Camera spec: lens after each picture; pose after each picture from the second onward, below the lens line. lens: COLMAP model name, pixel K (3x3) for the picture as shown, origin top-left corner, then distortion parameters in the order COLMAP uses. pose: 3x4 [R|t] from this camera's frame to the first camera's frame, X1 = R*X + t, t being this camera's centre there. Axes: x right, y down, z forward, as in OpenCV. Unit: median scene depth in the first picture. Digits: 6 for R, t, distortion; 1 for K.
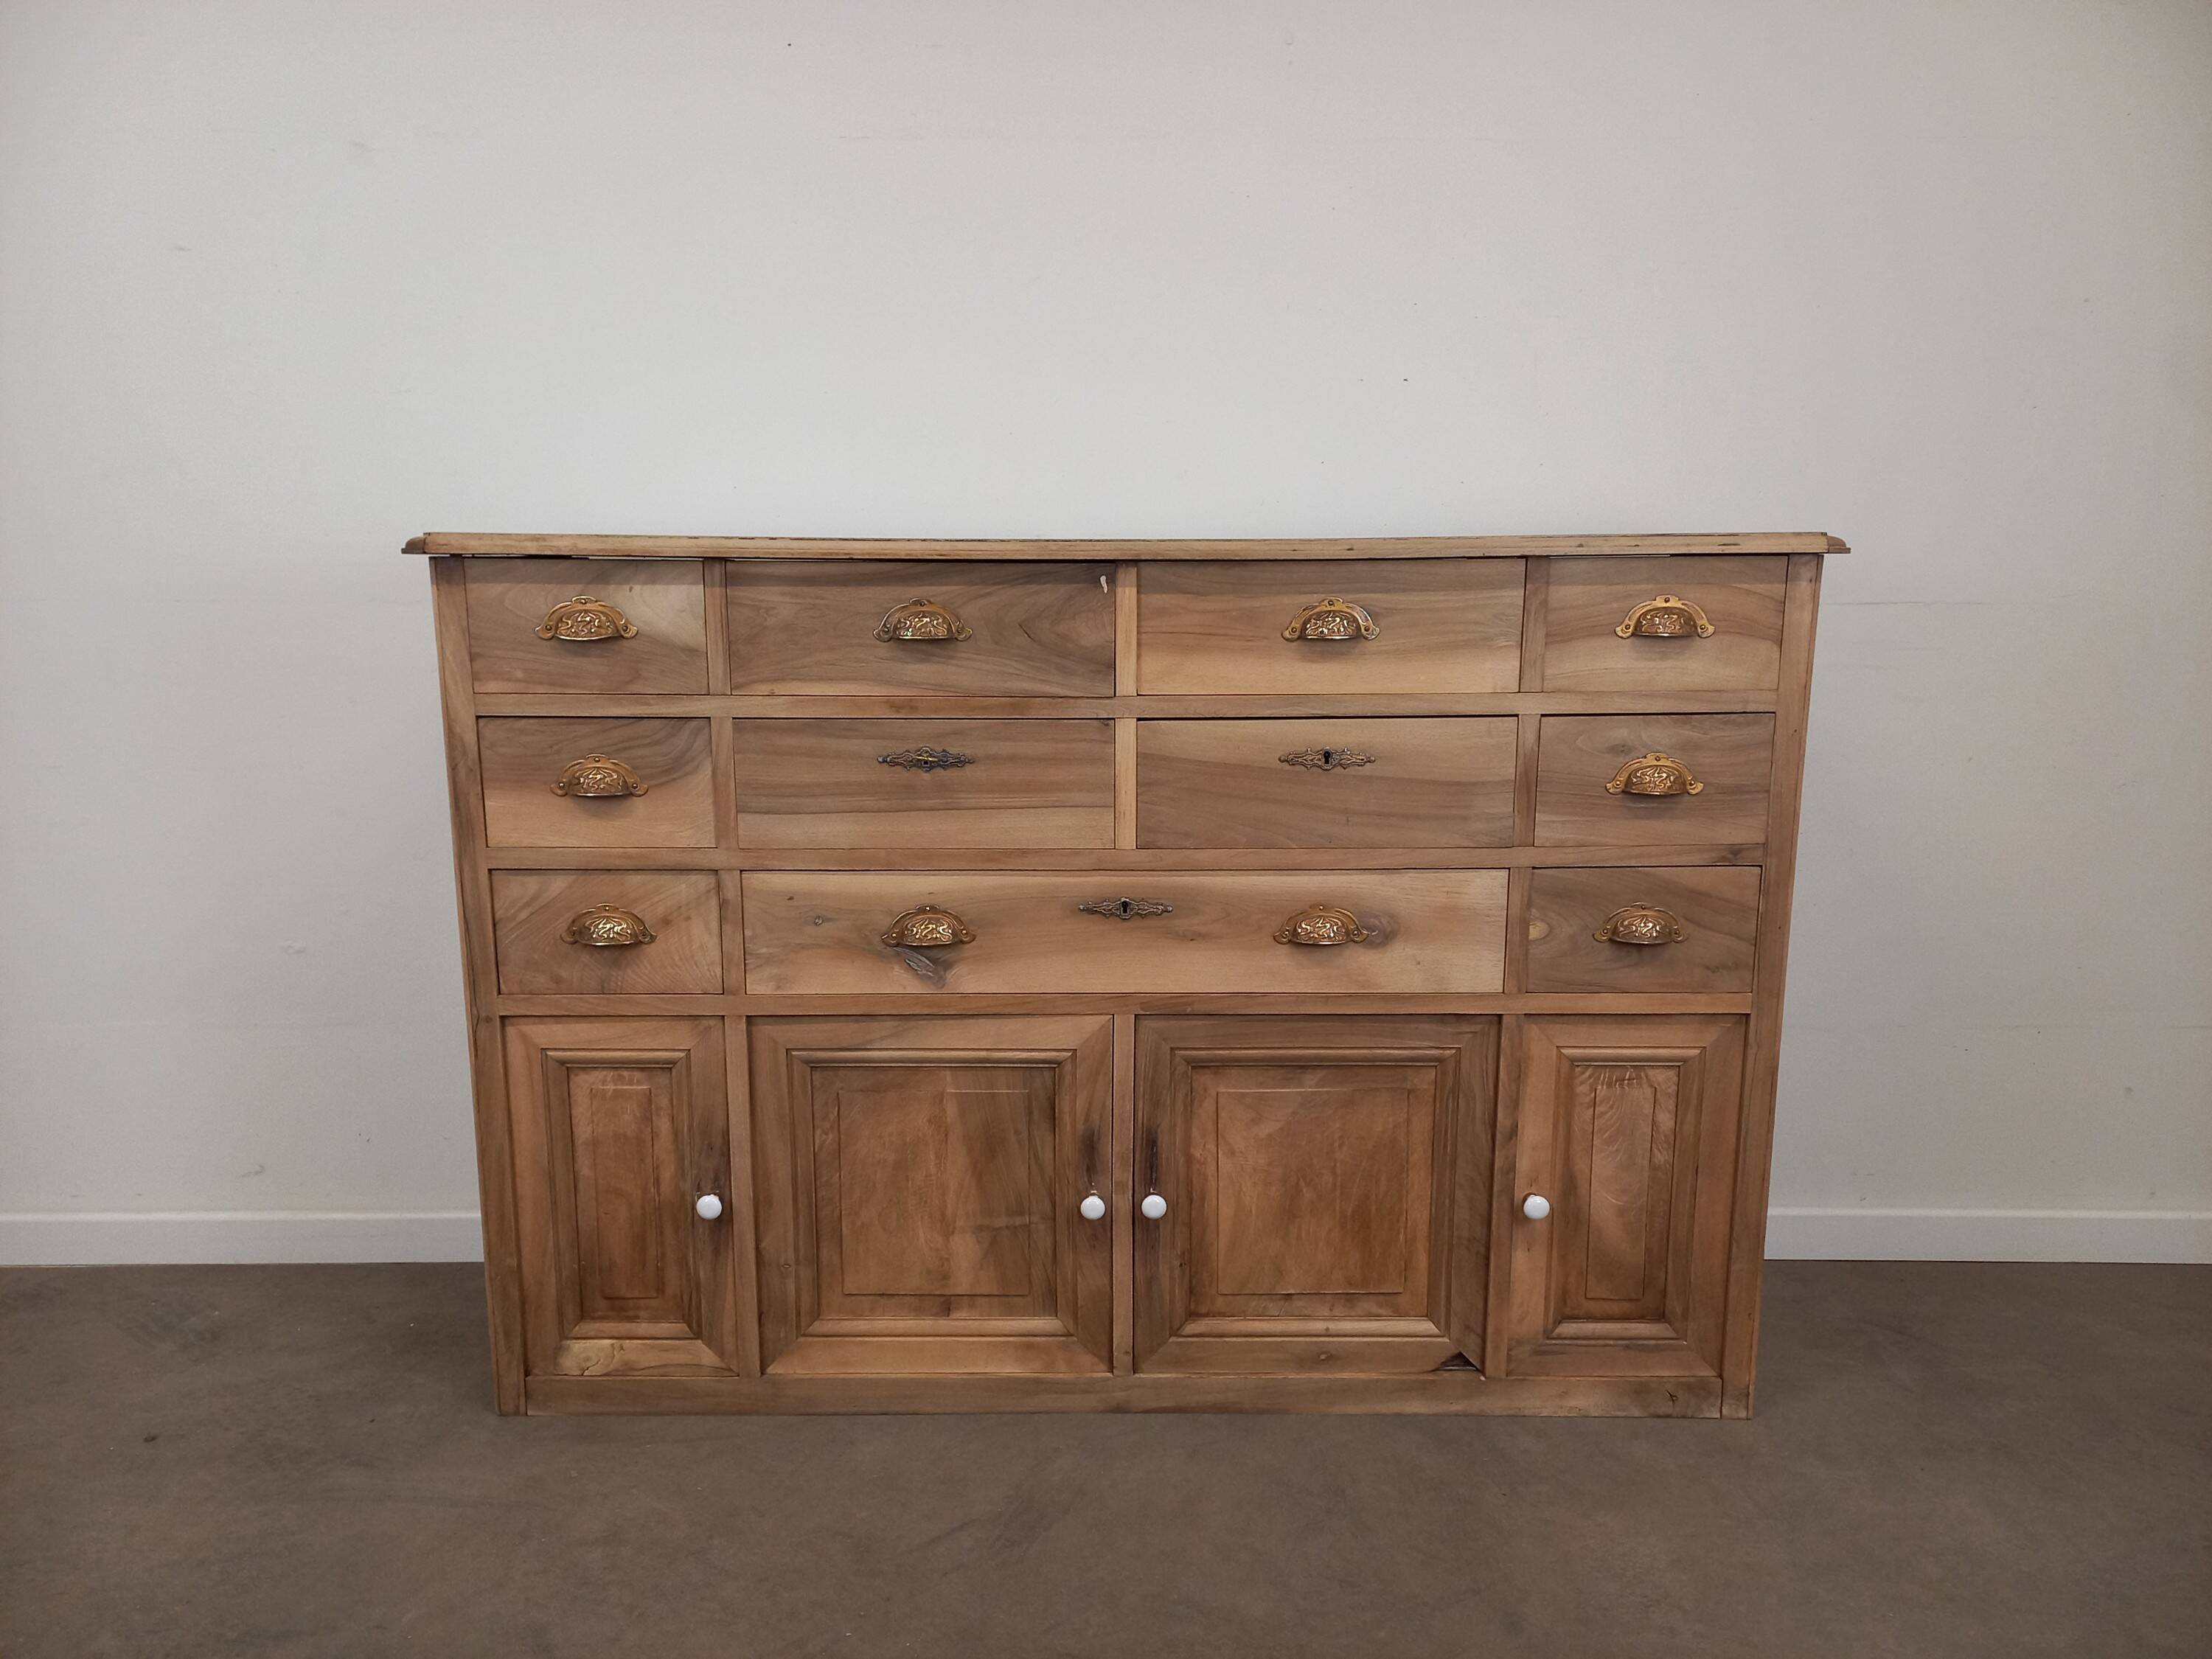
lens RADIAL K [[1632.3, 0, 1102.6], [0, 1632.3, 878.1], [0, 0, 1]] dist [0.096050, -0.126490]
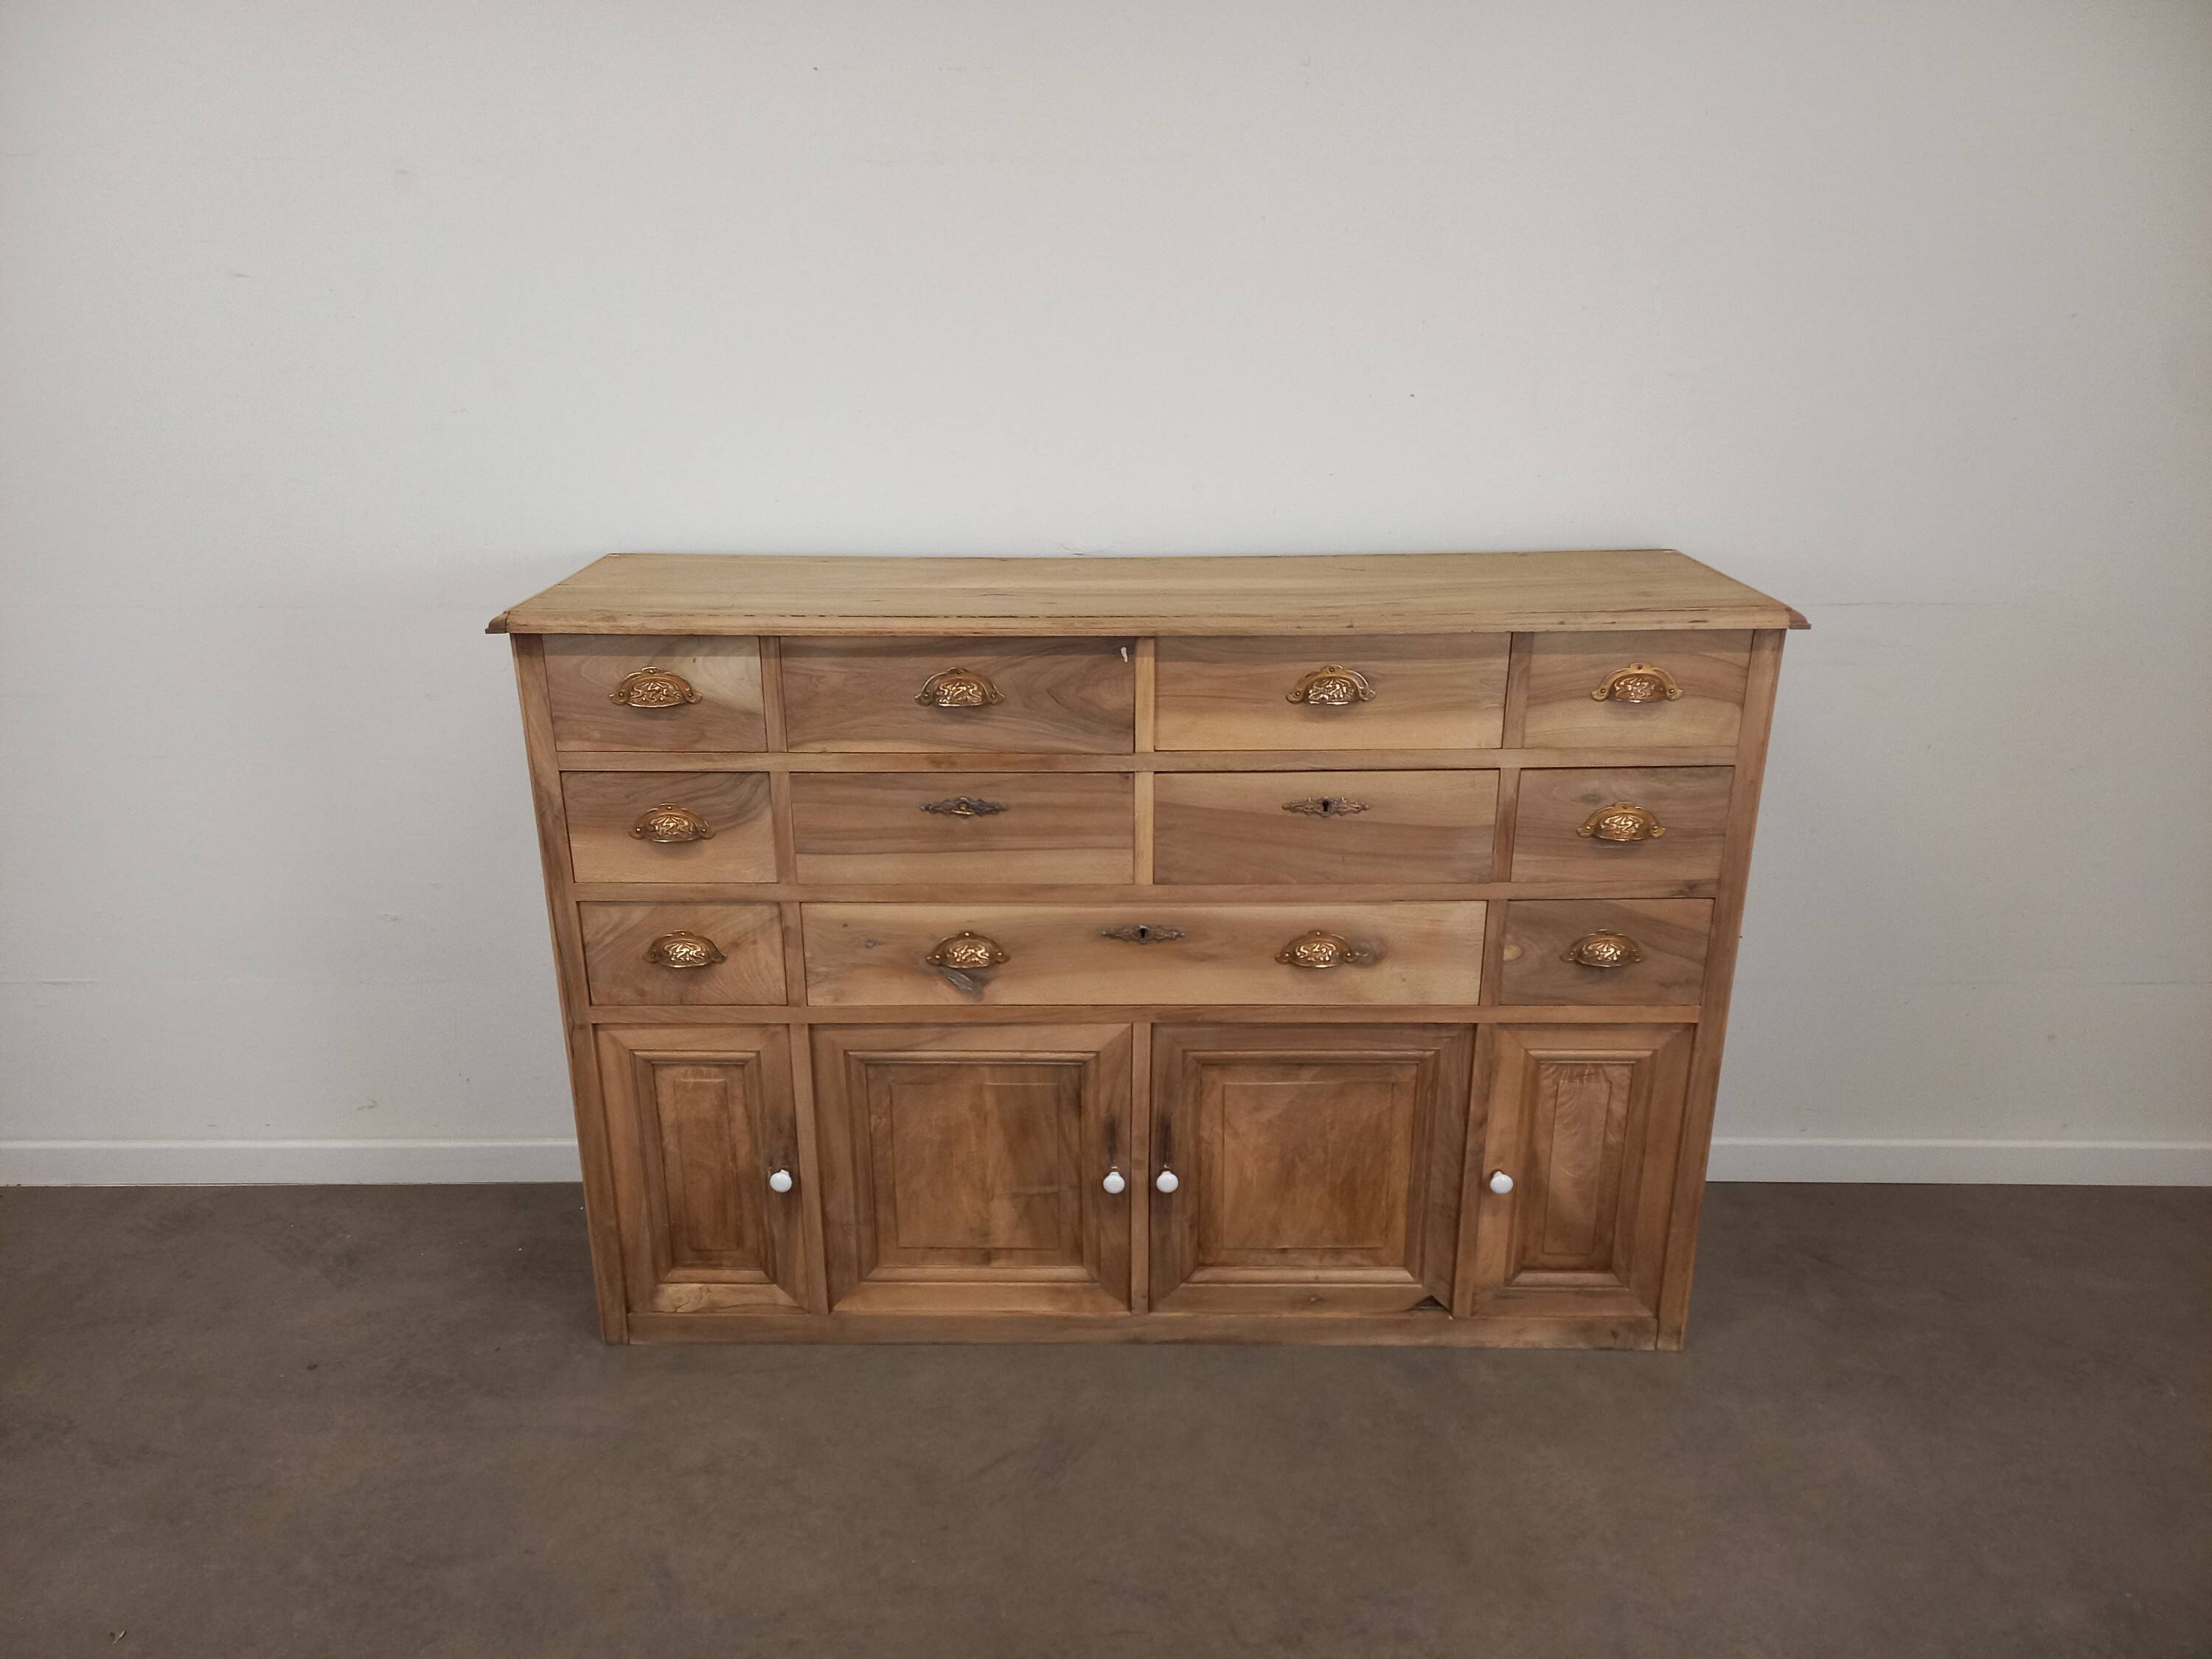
lens RADIAL K [[1632.3, 0, 1101.5], [0, 1632.3, 877.2], [0, 0, 1]] dist [0.096050, -0.126490]
pose [[0.999946, 0.000222, -0.010401, -0.002919], [0.001467, 0.986770, 0.162118, -0.200377], [0.010299, -0.162125, 0.986717, -0.098690]]
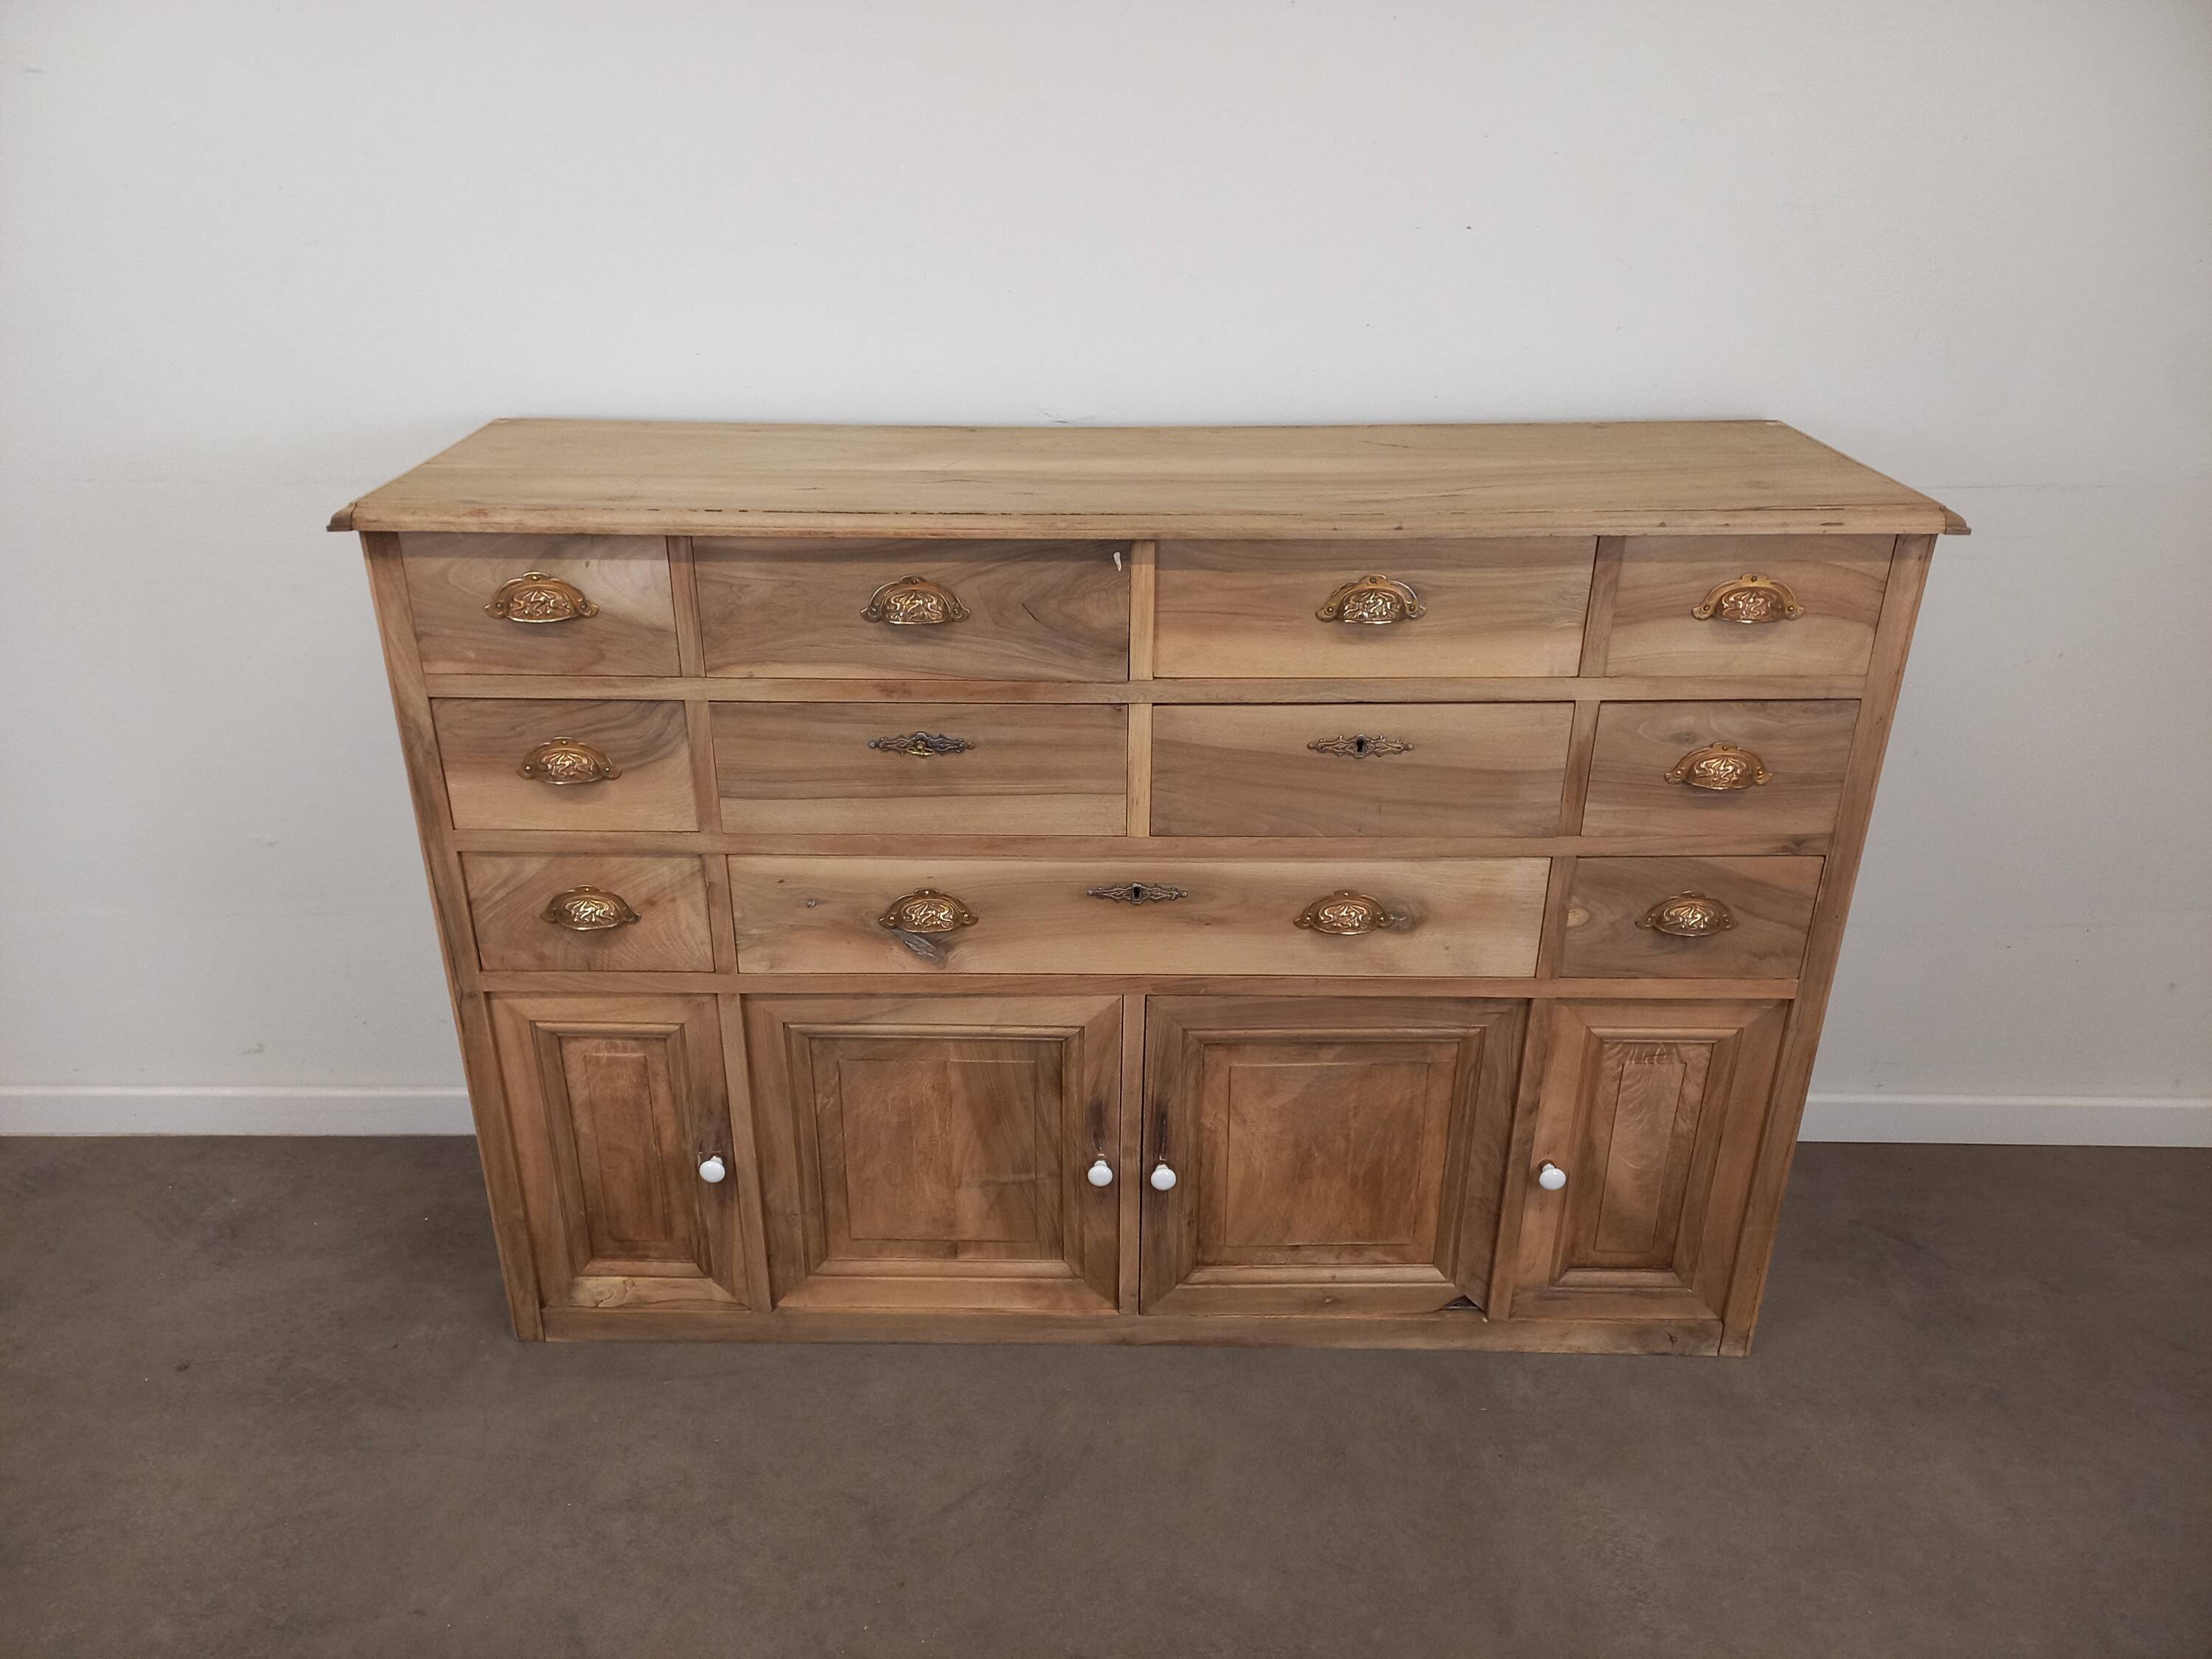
lens RADIAL K [[1632.3, 0, 1082.4], [0, 1632.3, 861.1], [0, 0, 1]] dist [0.096050, -0.126490]
pose [[0.999916, 0.006522, -0.011170, -0.007046], [-0.003508, 0.967931, 0.251191, -0.233842], [0.012450, -0.251131, 0.967873, 0.095159]]
